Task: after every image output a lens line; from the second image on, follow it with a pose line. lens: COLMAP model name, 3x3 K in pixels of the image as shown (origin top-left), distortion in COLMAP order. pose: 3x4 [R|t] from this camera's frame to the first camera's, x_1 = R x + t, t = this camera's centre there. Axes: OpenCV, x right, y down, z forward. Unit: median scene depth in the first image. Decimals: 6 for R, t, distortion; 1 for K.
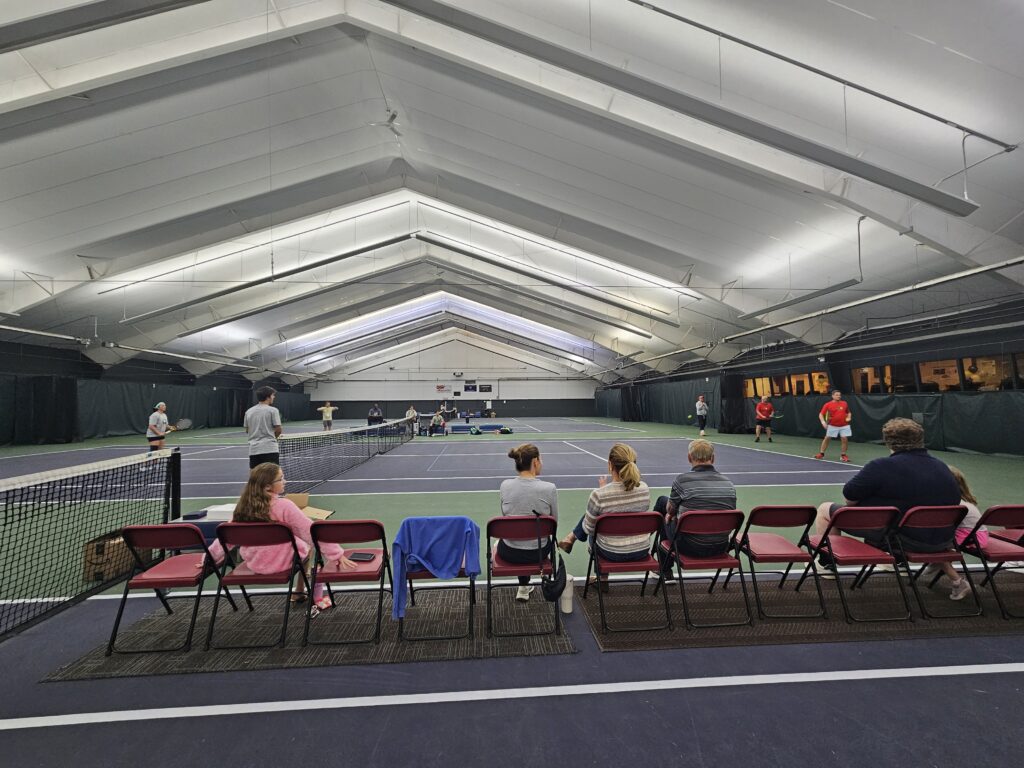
lens RADIAL K [[420.8, 0, 510.6], [0, 420.8, 379.4], [0, 0, 1]] dist [0.003540, -0.001619]
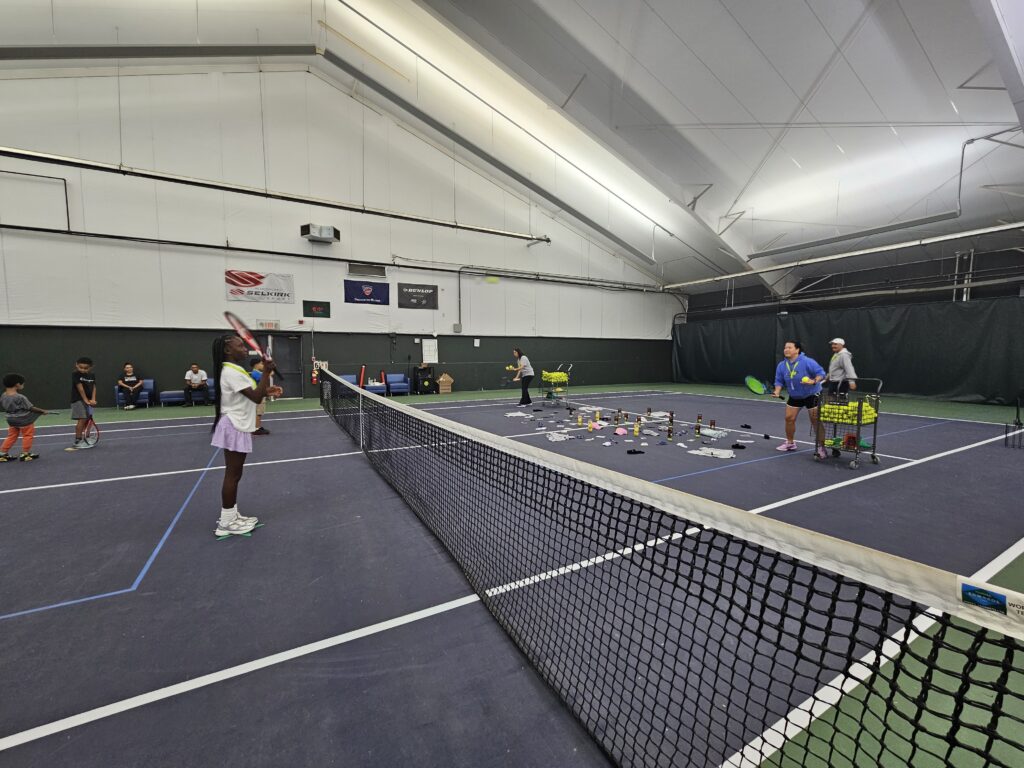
lens RADIAL K [[420.8, 0, 511.1], [0, 420.8, 387.0], [0, 0, 1]] dist [0.003540, -0.001619]
pose [[0.907248, -0.021828, 0.420030, -0.192998], [-0.038906, 0.990015, 0.135484, 0.063287], [-0.418793, -0.139259, 0.897340, 1.044973]]
